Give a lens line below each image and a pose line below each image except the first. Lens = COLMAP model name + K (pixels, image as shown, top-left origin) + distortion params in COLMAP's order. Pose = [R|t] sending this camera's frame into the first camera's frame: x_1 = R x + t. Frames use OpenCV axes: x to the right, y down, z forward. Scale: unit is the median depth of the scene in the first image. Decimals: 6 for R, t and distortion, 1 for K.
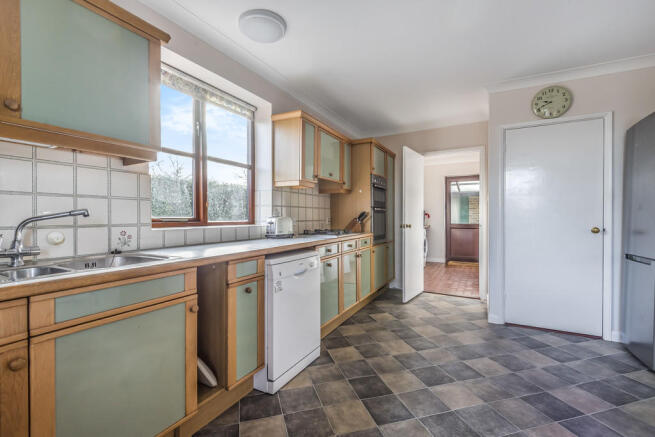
lens RADIAL K [[291.5, 0, 325.2], [0, 291.5, 219.7], [0, 0, 1]] dist [0.022748, 0.000067]
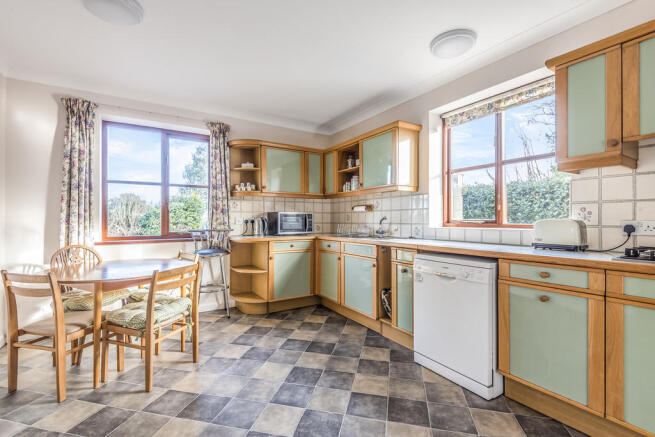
lens RADIAL K [[291.5, 0, 324.3], [0, 291.5, 219.5], [0, 0, 1]] dist [0.022748, 0.000067]
pose [[-0.489707, -0.000721, -0.871887, 1.154134], [0.002174, 0.999996, -0.002049, -0.007482], [0.871885, -0.002899, -0.489703, 1.481845]]
